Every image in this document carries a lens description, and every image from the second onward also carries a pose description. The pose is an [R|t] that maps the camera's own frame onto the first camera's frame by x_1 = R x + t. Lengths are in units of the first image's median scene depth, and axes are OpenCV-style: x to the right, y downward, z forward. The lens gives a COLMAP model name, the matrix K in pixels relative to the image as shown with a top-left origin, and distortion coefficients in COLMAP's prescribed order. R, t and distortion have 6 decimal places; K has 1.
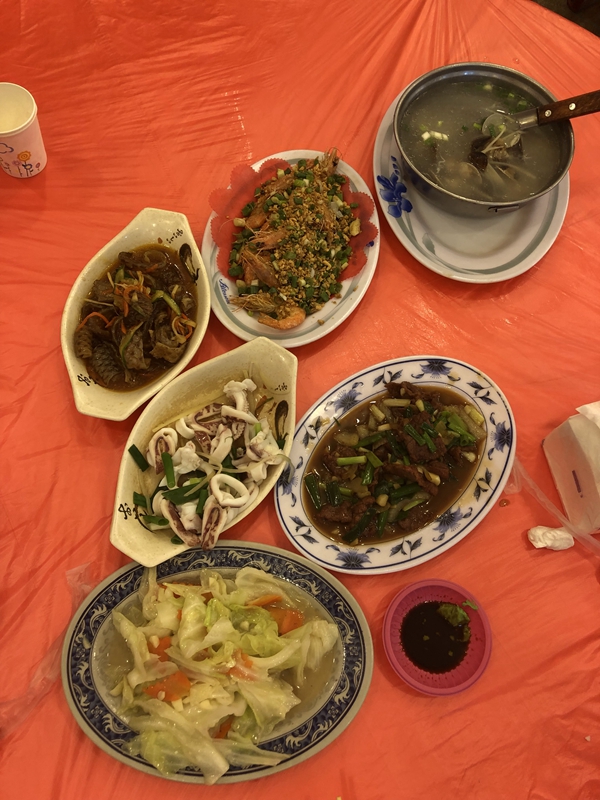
lens RADIAL K [[661.2, 0, 300.0], [0, 661.2, 400.0], [0, 0, 1]] dist [0.079460, 0.007311]
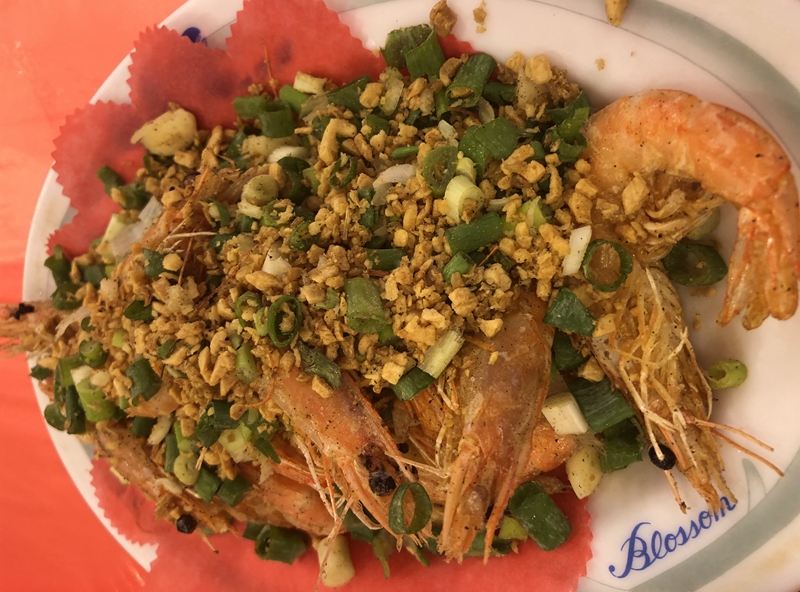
lens RADIAL K [[682.0, 0, 400.0], [0, 682.0, 296.0], [0, 0, 1]] dist [-0.001150, -0.001173]
pose [[-0.417035, -0.907877, 0.042909, -0.024382], [0.895920, -0.418573, -0.148744, -0.175446], [0.153002, -0.023588, 0.987944, 0.795279]]
